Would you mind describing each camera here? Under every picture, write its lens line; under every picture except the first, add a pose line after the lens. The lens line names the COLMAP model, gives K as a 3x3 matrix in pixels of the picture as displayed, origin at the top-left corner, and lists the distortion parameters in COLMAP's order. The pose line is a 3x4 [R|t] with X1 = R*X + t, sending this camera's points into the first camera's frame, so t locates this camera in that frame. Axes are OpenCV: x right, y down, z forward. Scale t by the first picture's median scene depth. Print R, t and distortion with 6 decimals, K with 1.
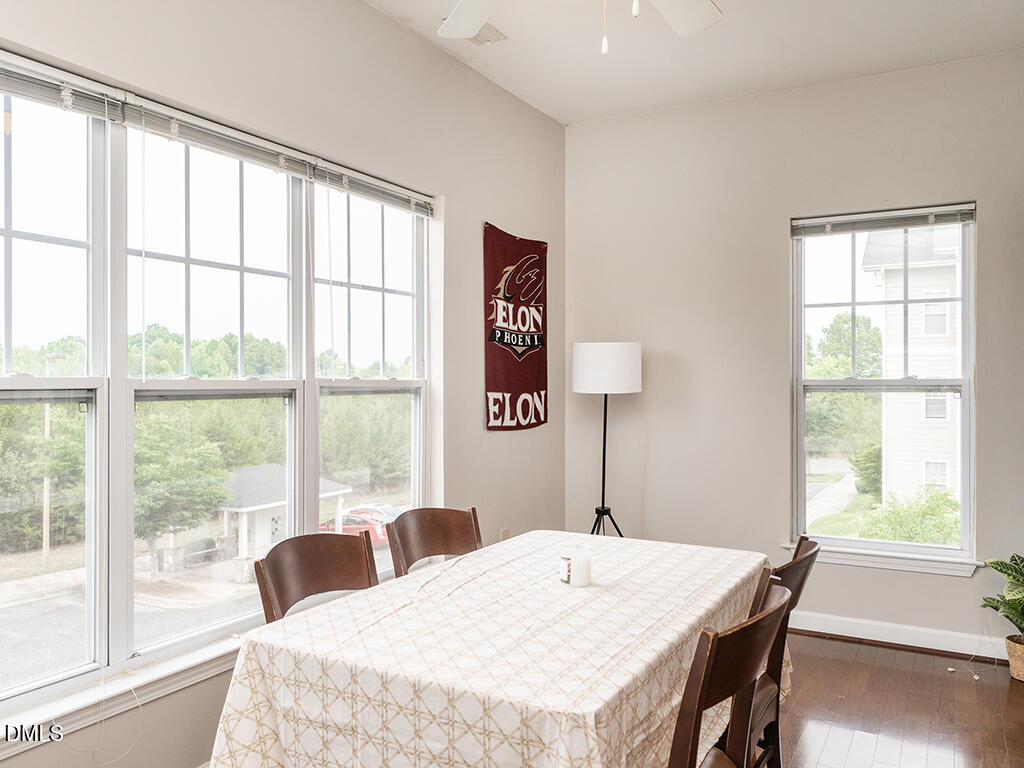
lens RADIAL K [[832.9, 0, 514.6], [0, 832.9, 383.4], [0, 0, 1]] dist [-0.007955, -0.000654]
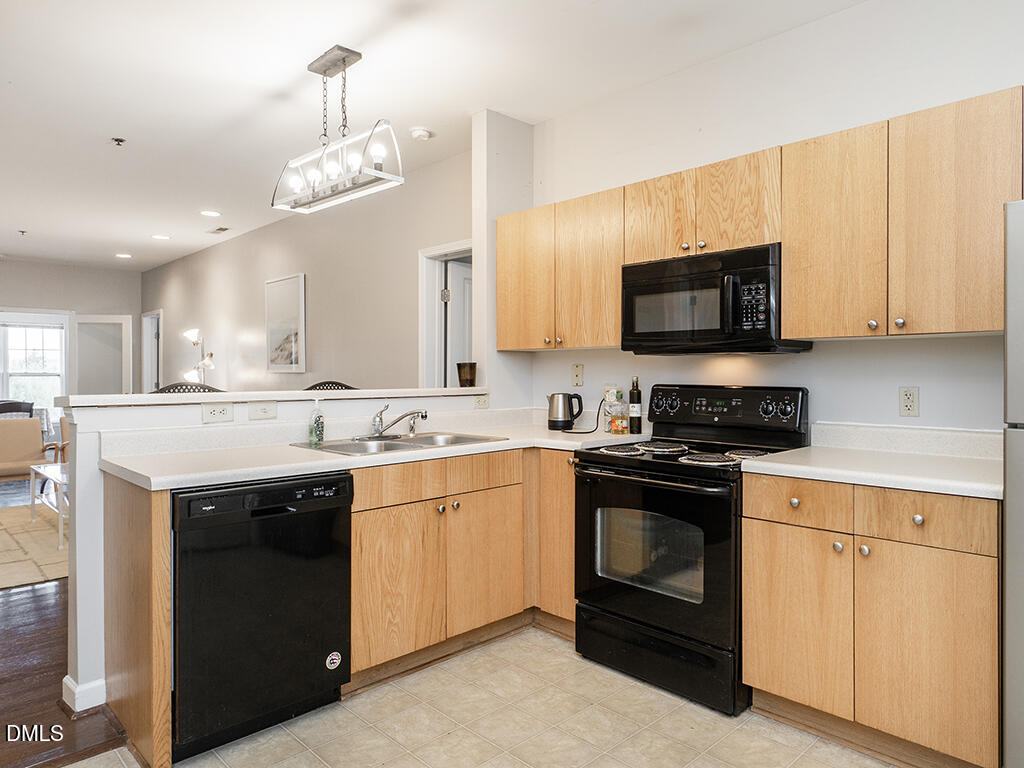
lens RADIAL K [[662.1, 0, 513.1], [0, 662.1, 380.2], [0, 0, 1]] dist [0.002366, -0.000186]
pose [[0.300640, -0.014056, 0.953634, -1.666174], [0.005635, 0.999900, 0.012962, 0.006882], [-0.953721, 0.001477, 0.300690, -1.804264]]
